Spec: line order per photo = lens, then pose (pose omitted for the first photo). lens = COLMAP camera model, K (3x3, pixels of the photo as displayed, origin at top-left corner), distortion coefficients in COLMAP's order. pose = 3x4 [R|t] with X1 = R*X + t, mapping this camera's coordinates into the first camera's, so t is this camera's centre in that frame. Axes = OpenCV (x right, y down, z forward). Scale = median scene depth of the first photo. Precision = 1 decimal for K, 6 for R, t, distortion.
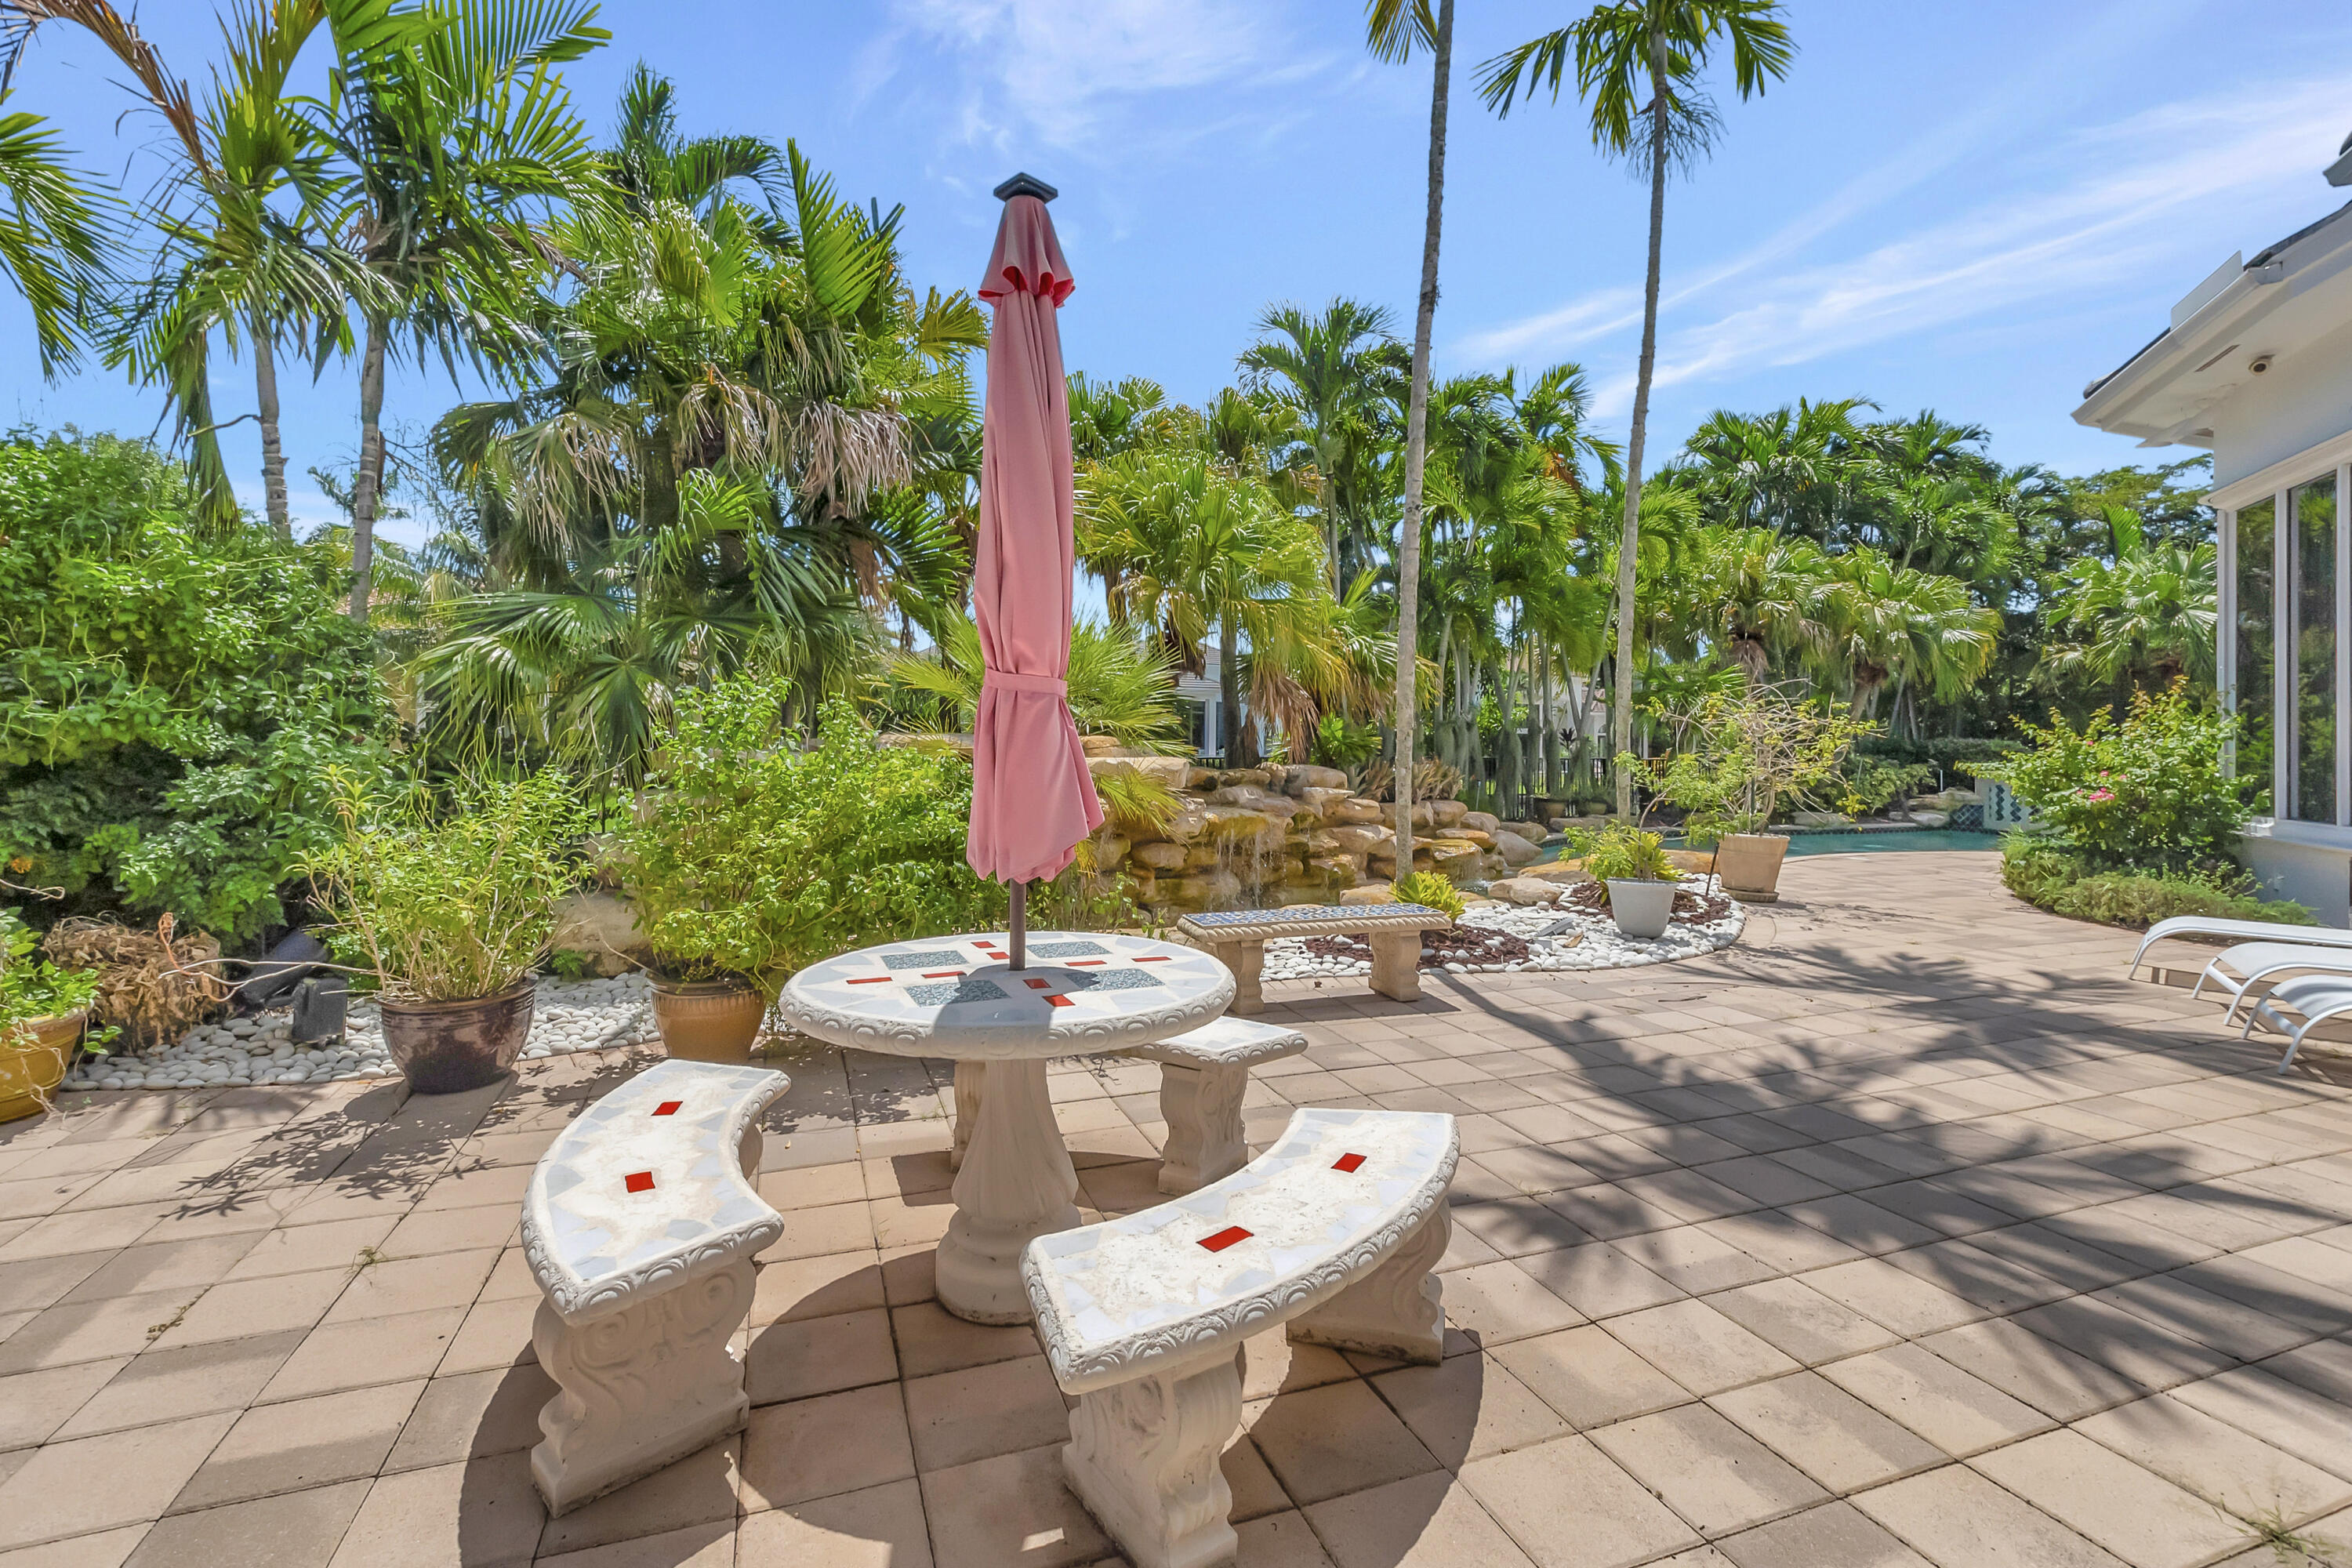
lens RADIAL K [[1061.7, 0, 1169.6], [0, 1061.7, 726.1], [0, 0, 1]] dist [-0.001845, -0.000710]
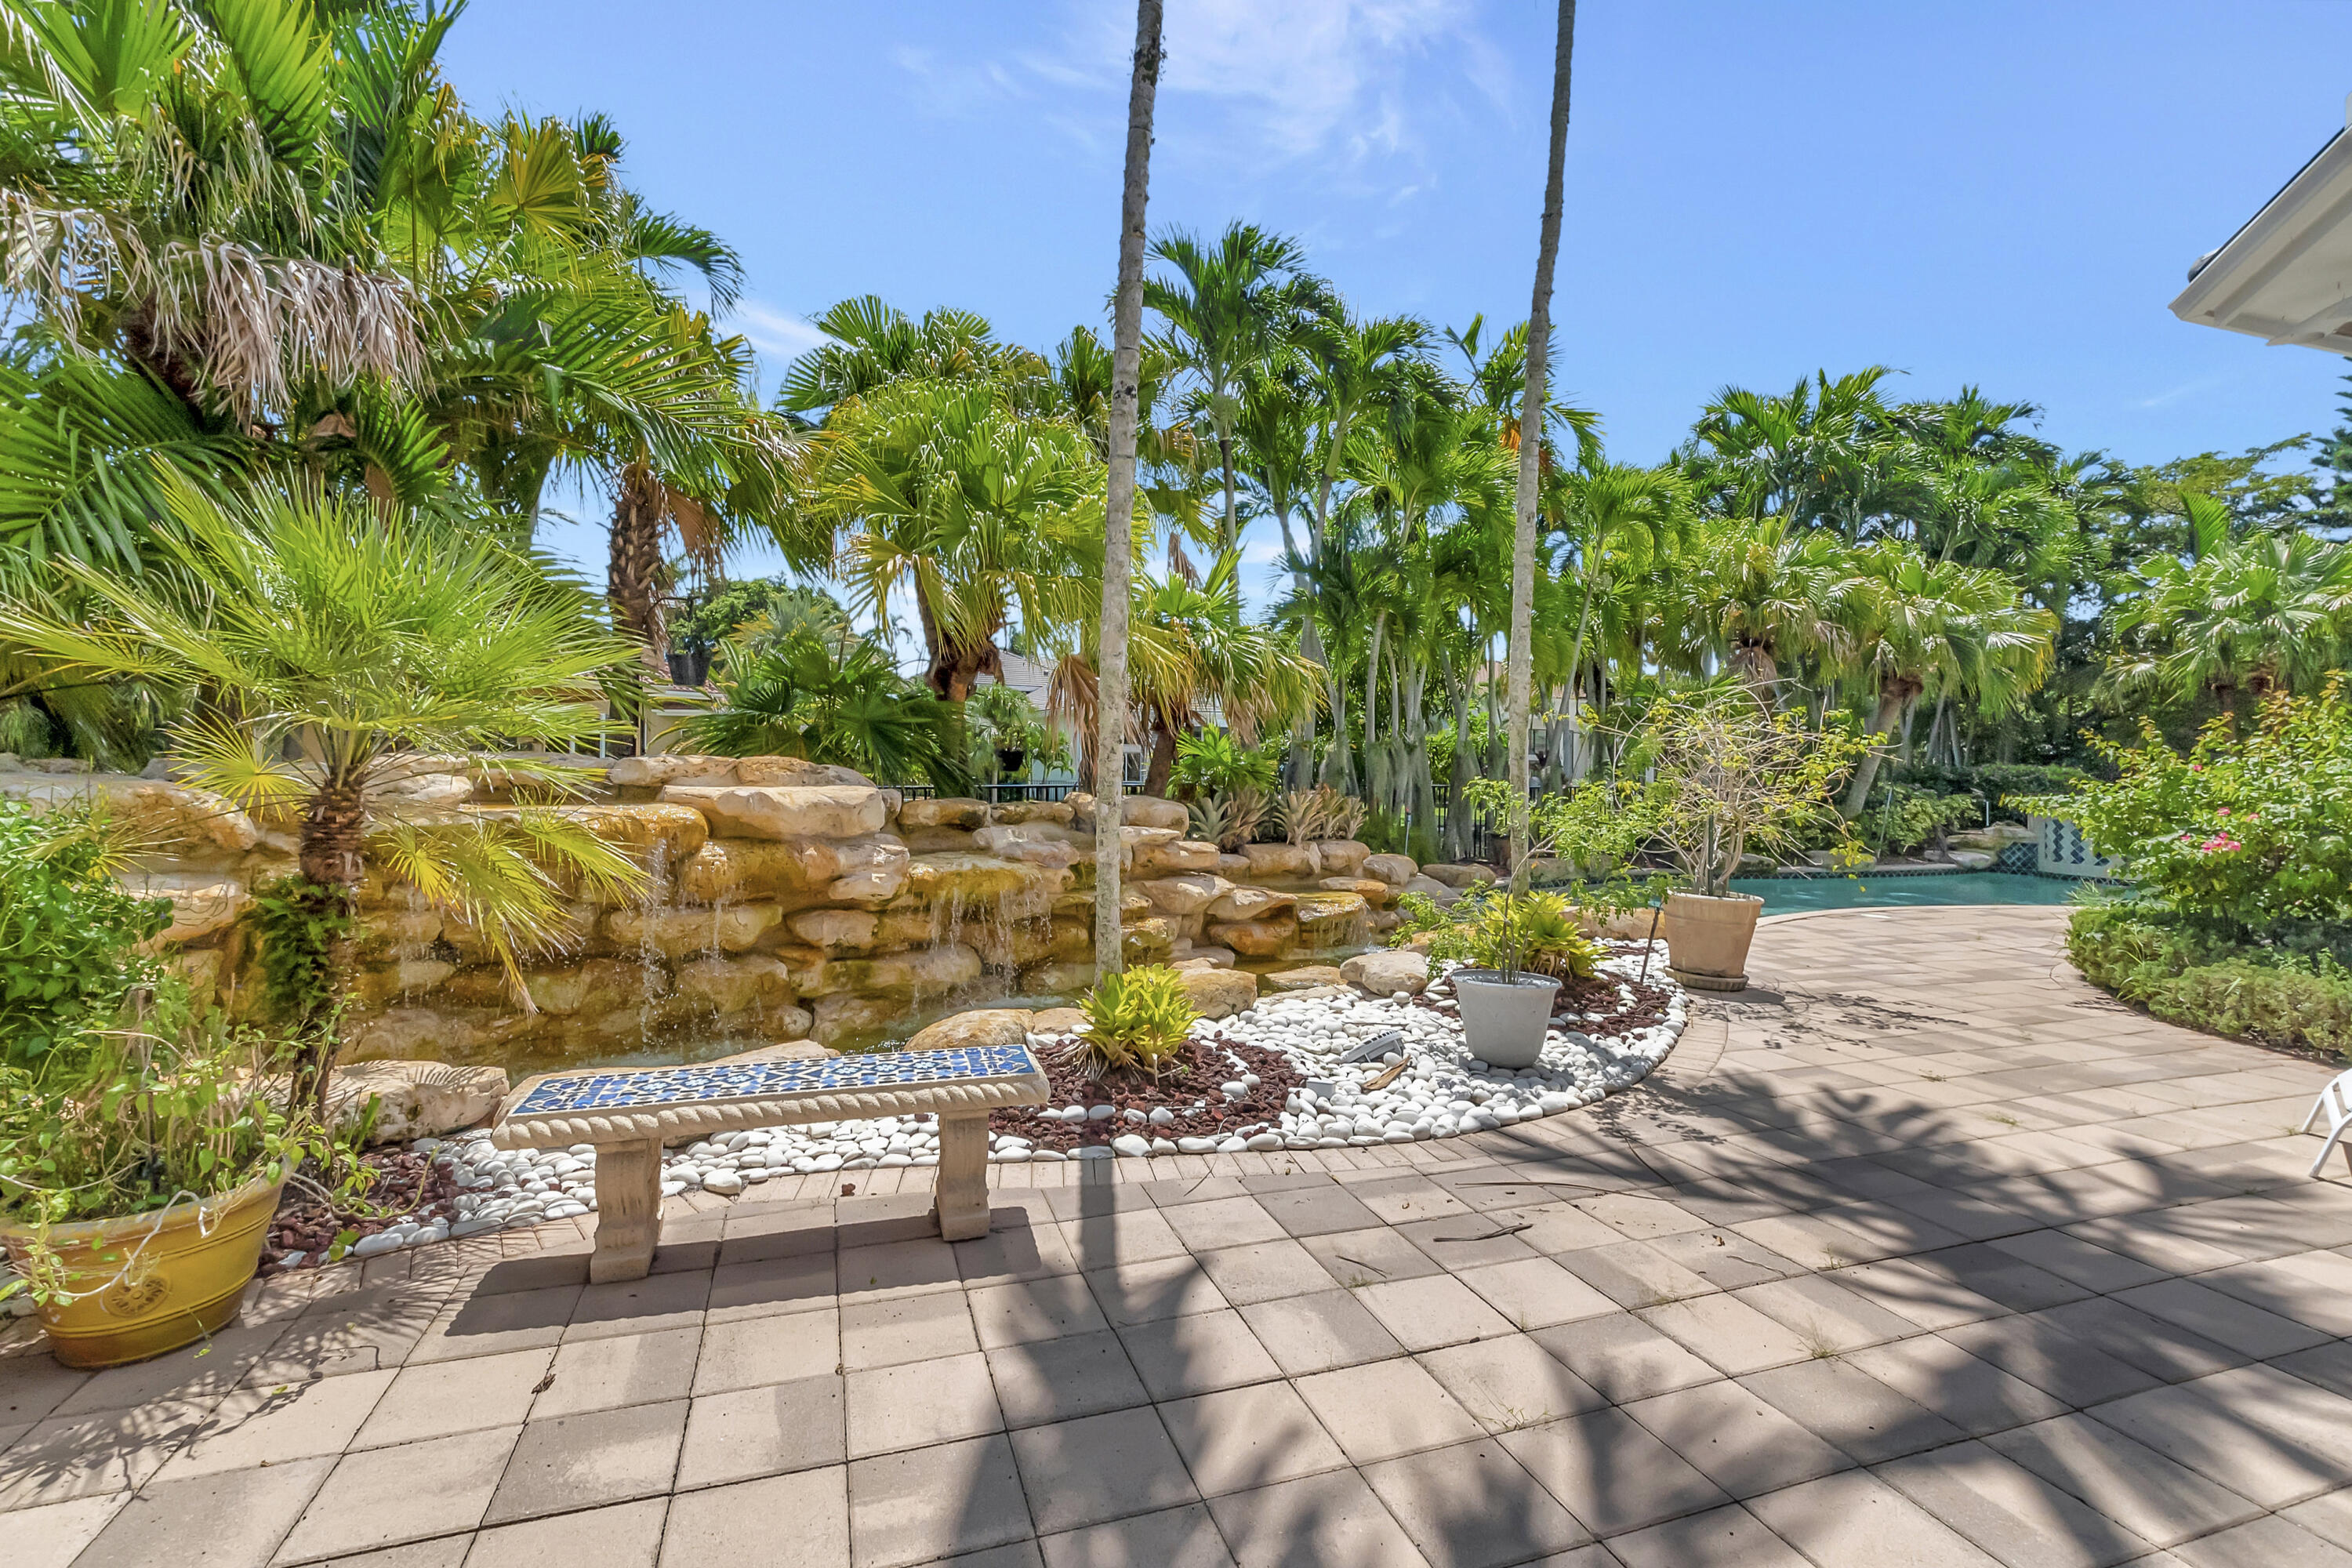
lens RADIAL K [[1062.1, 0, 1179.5], [0, 1062.1, 752.7], [0, 0, 1]] dist [0.000532, 0.000901]
pose [[0.999734, 0.001028, -0.023054, 0.114186], [-0.001040, 0.999999, -0.000502, 0.004015], [0.023053, 0.000526, 0.999734, 0.152119]]
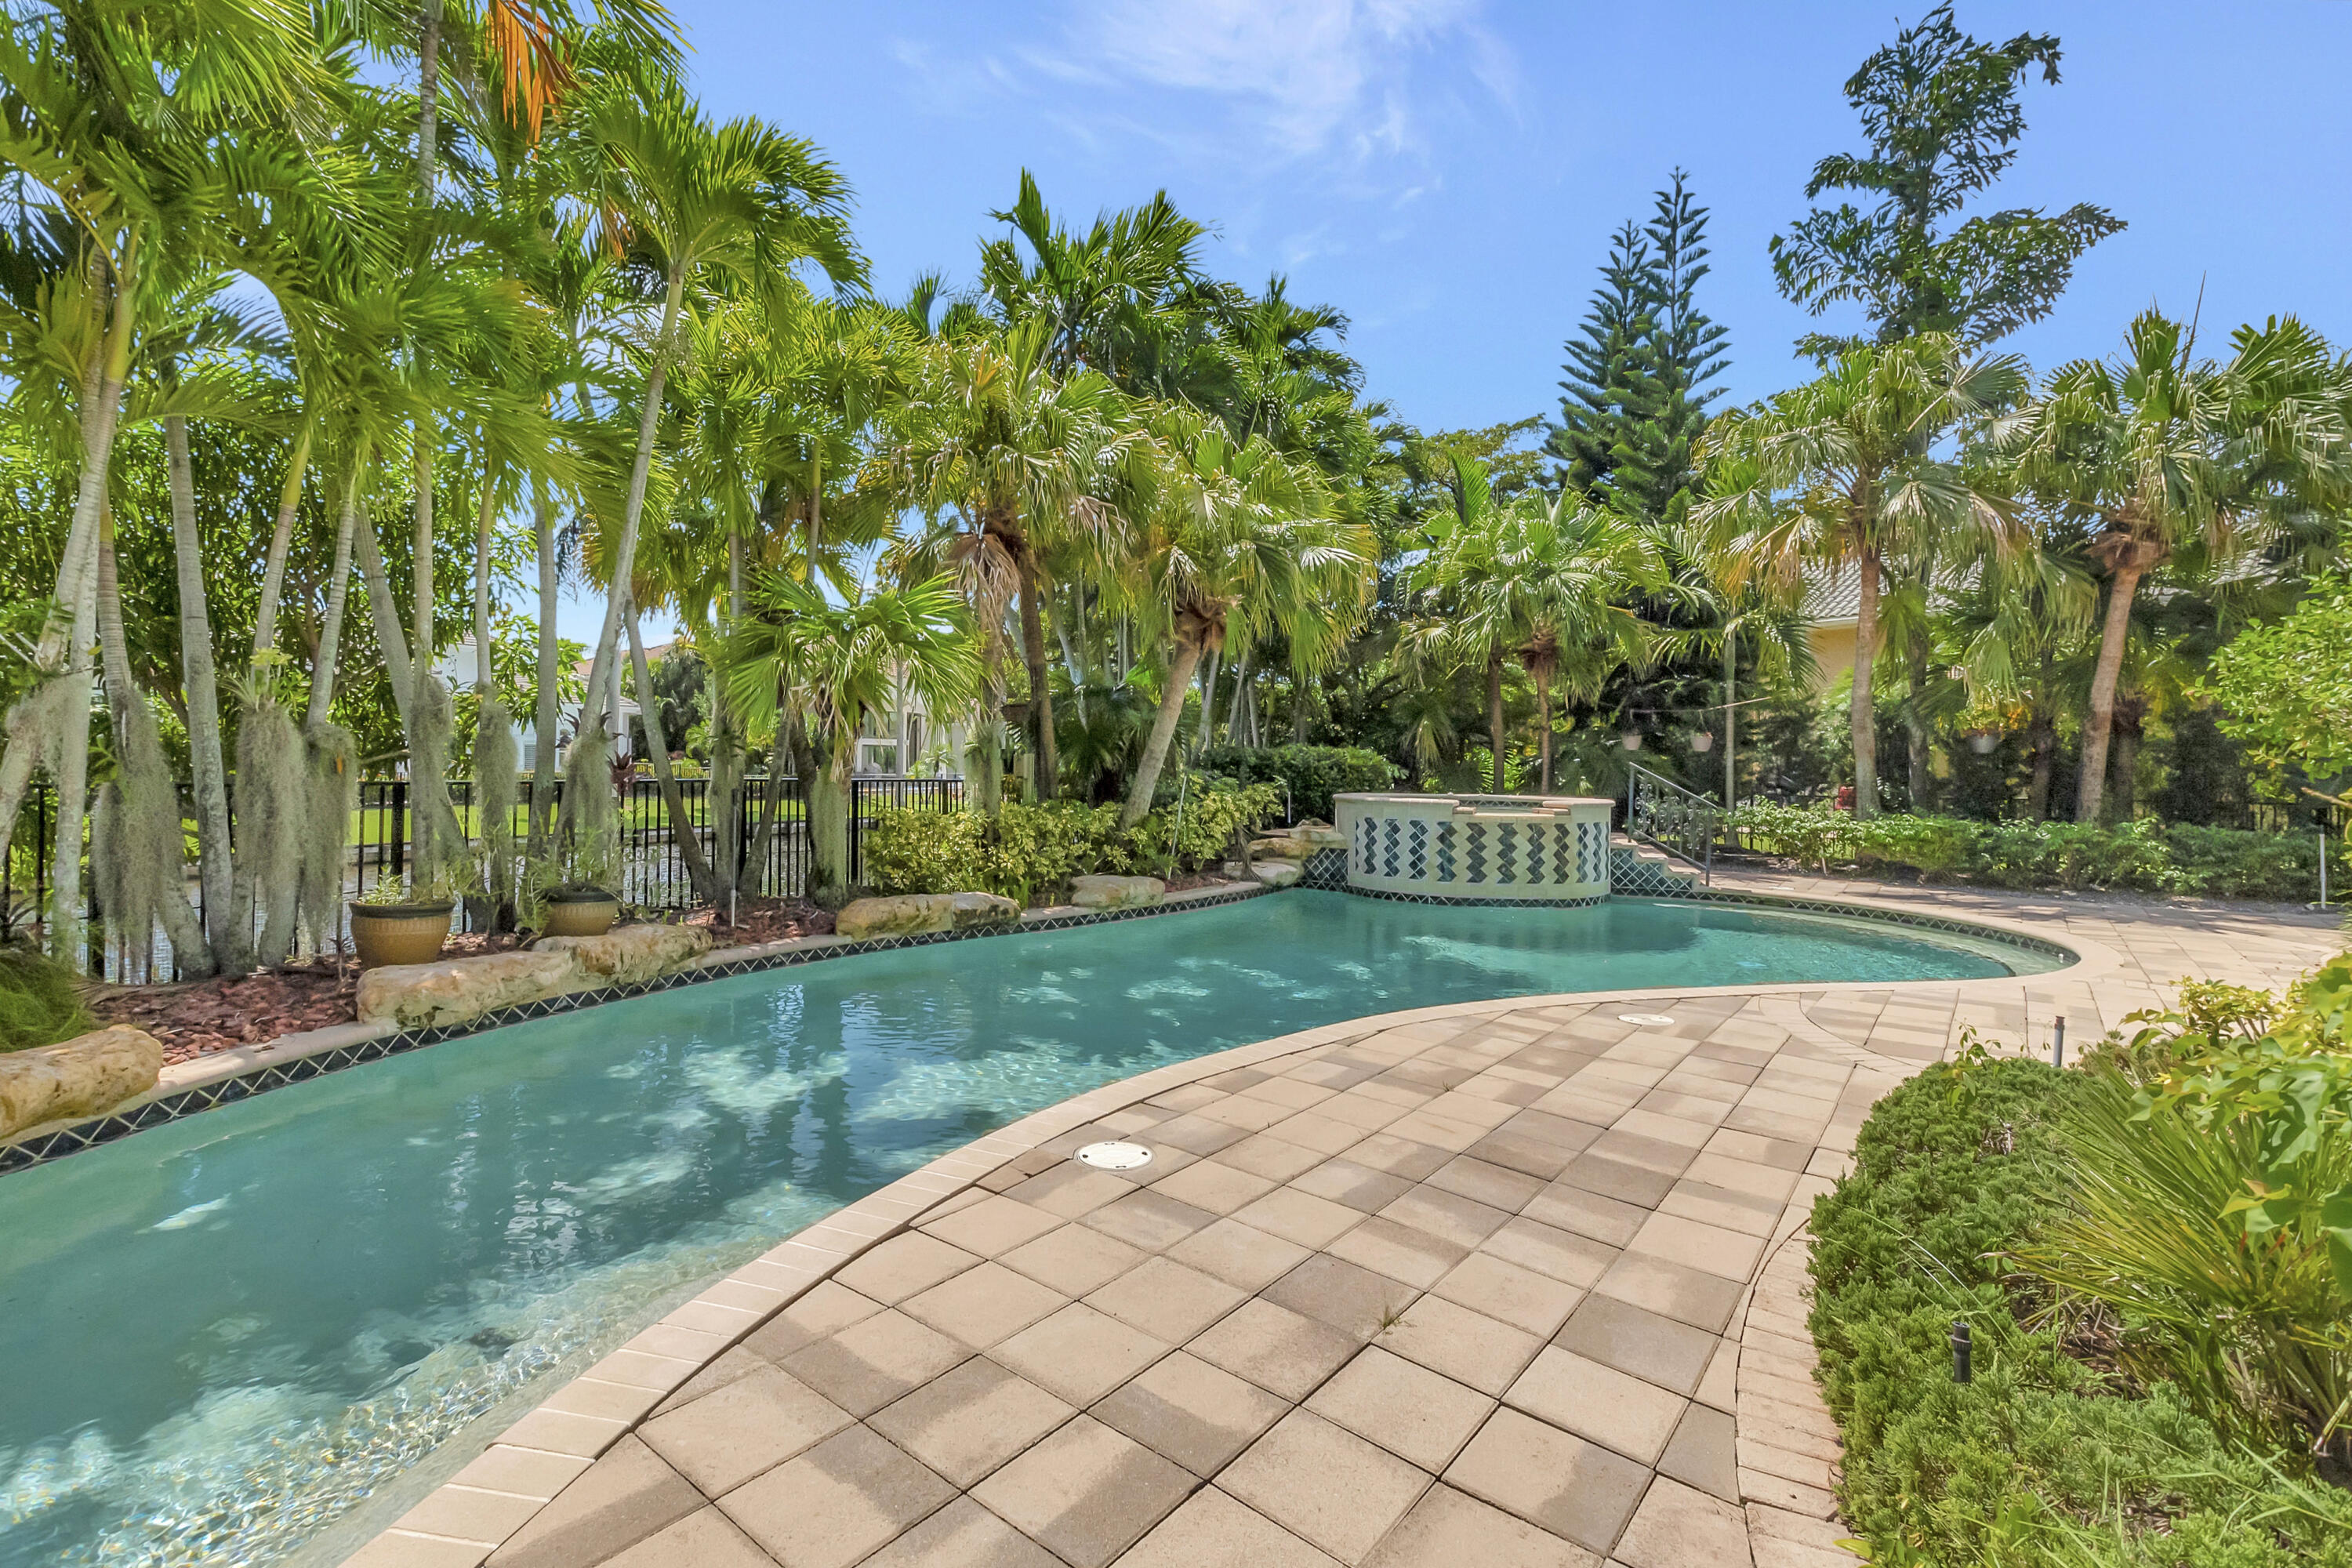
lens RADIAL K [[1061.7, 0, 1169.6], [0, 1061.7, 726.1], [0, 0, 1]] dist [-0.001845, -0.000710]
pose [[0.859316, 0.017188, 0.511155, 0.381065], [-0.011248, 0.999829, -0.014710, 0.012678], [-0.511321, 0.006891, 0.859362, 0.553166]]
